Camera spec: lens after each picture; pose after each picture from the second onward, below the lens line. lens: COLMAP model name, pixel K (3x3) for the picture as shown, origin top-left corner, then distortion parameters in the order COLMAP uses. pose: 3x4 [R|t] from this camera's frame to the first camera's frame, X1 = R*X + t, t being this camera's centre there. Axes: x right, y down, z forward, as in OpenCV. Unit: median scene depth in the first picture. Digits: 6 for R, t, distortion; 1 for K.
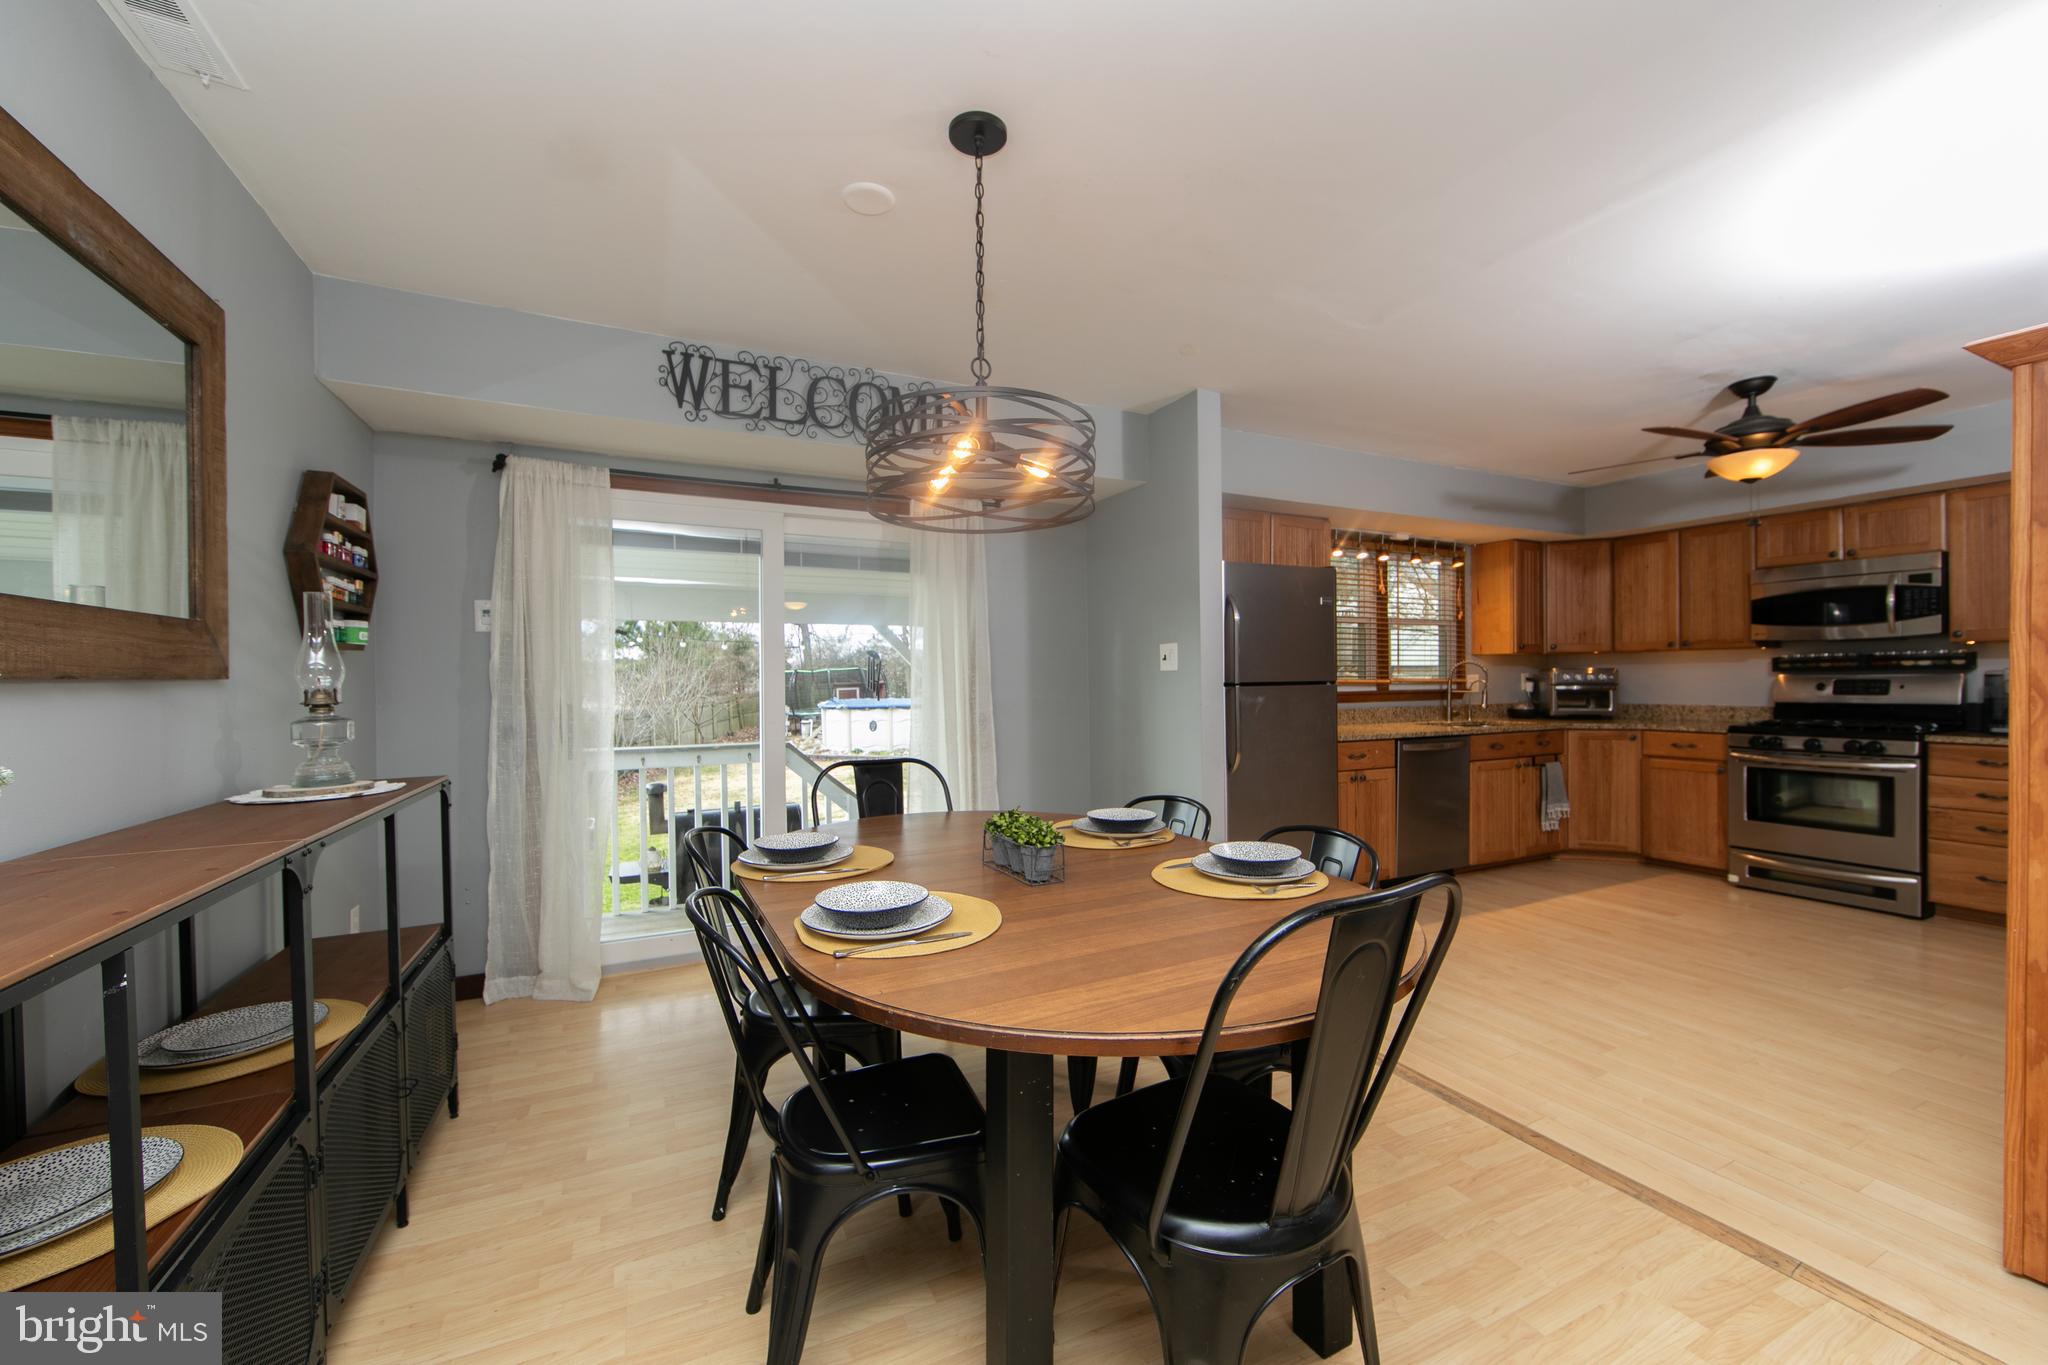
lens RADIAL K [[799.0, 0, 1024.1], [0, 799.0, 684.5], [0, 0, 1]] dist [-0.008838, 0.000467]
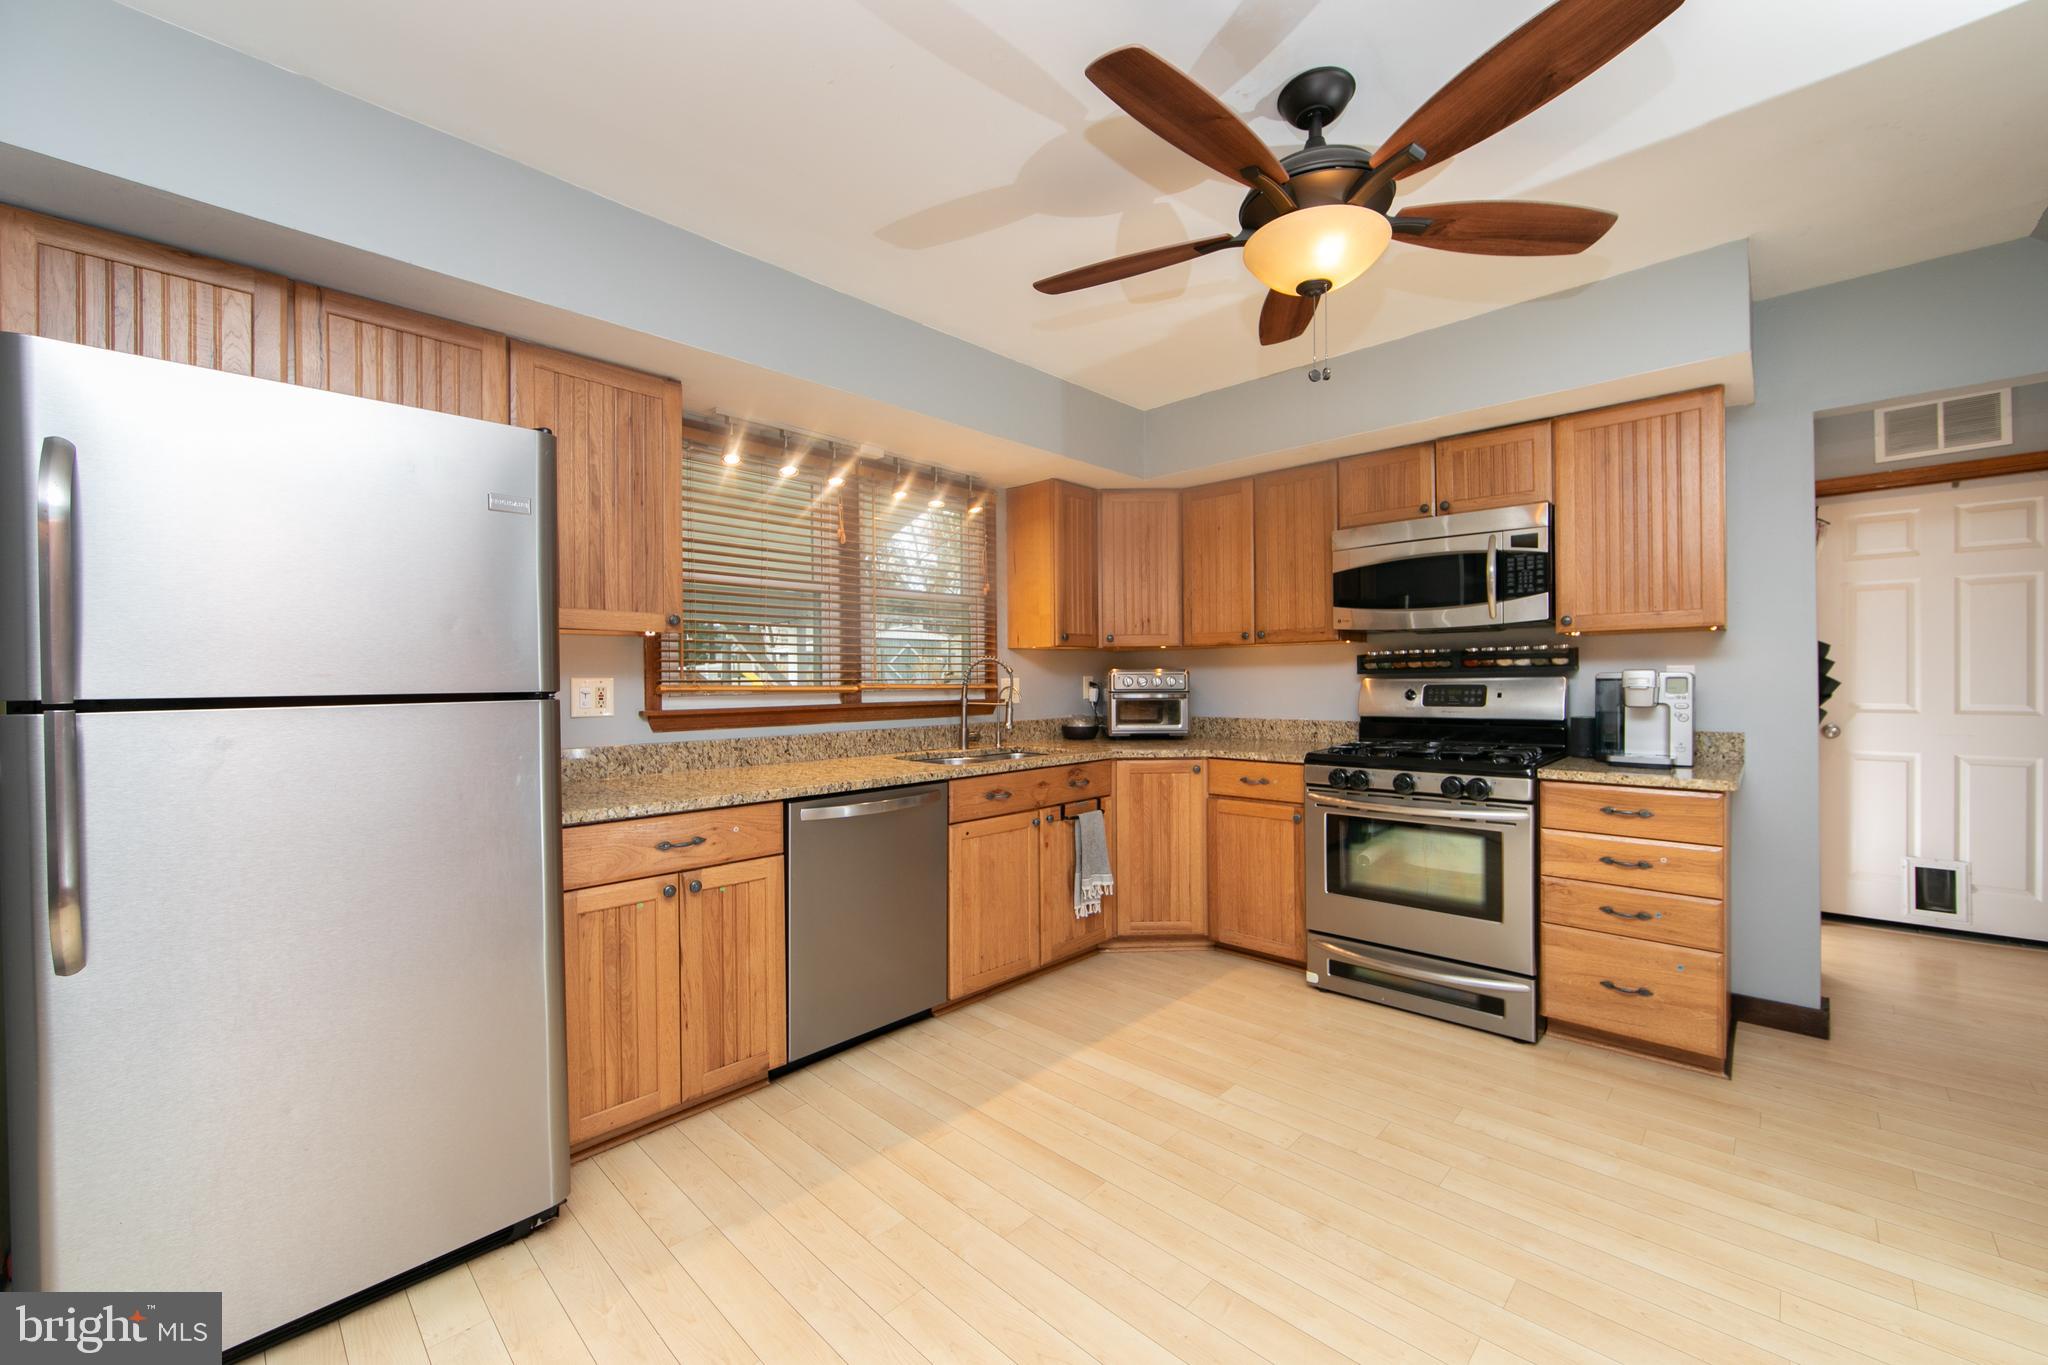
lens RADIAL K [[799.0, 0, 1027.9], [0, 799.0, 685.5], [0, 0, 1]] dist [-0.008838, 0.000467]
pose [[0.936747, -0.002531, 0.349997, 0.478441], [0.003305, 0.999993, -0.001616, -0.006772], [-0.349991, 0.002670, 0.936749, 0.497651]]
